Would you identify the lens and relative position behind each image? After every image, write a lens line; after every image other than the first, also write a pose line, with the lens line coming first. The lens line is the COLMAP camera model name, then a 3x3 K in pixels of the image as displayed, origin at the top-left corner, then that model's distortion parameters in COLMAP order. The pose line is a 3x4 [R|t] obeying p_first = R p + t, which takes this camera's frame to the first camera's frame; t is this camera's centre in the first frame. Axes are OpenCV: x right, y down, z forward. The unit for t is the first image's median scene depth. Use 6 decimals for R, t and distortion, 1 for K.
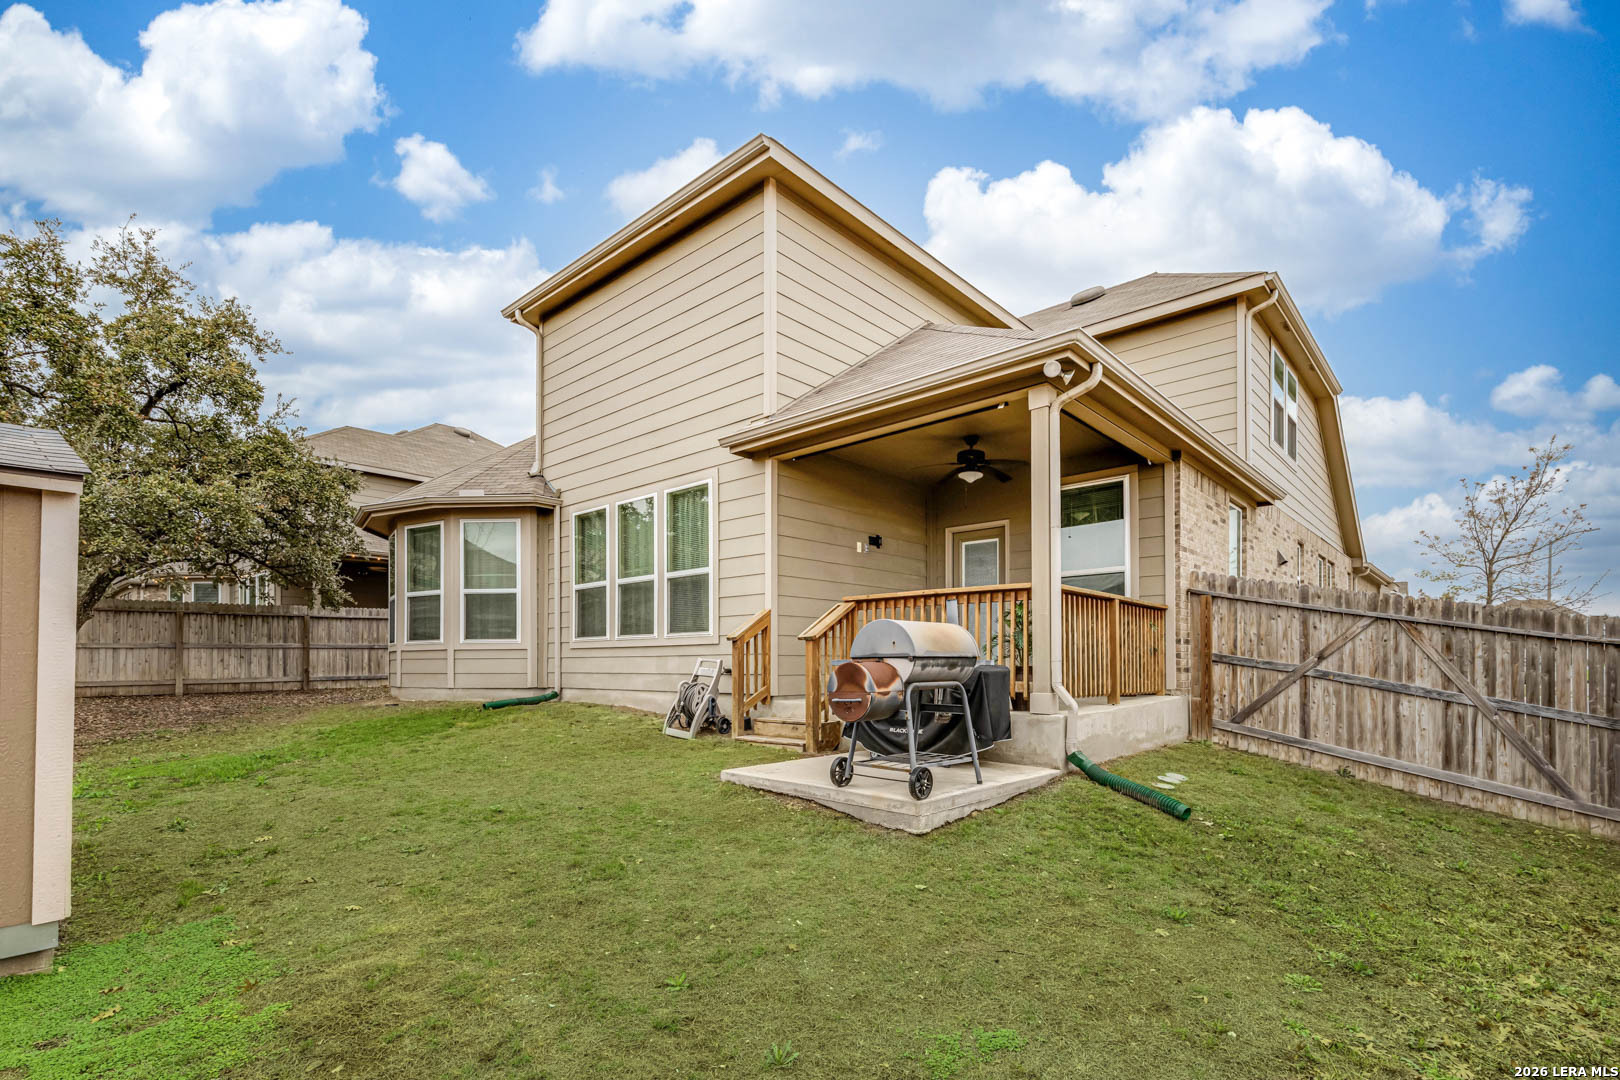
lens RADIAL K [[731.2, 0, 815.1], [0, 731.2, 545.1], [0, 0, 1]] dist [0.022902, 0.000248]
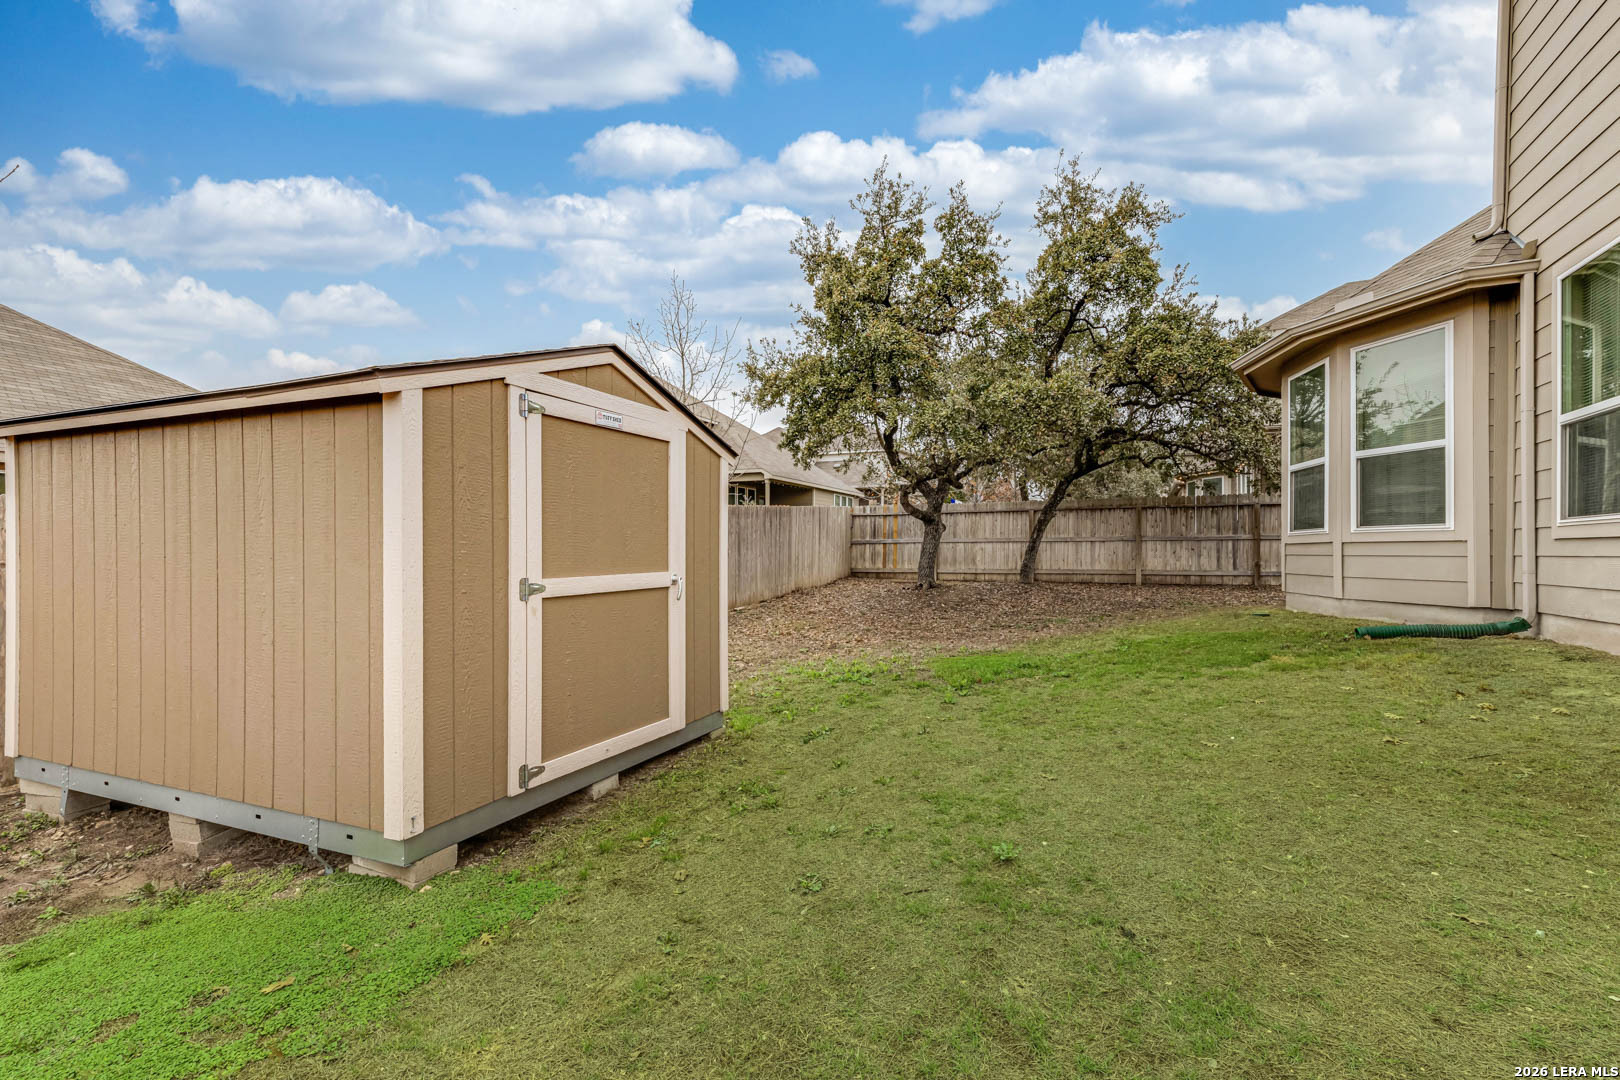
lens RADIAL K [[731.2, 0, 815.1], [0, 731.2, 545.1], [0, 0, 1]] dist [0.022902, 0.000248]
pose [[0.300310, -0.005098, -0.953828, 0.010534], [0.147137, 0.988264, 0.041043, 0.041809], [0.942425, -0.152669, 0.297536, 0.313101]]
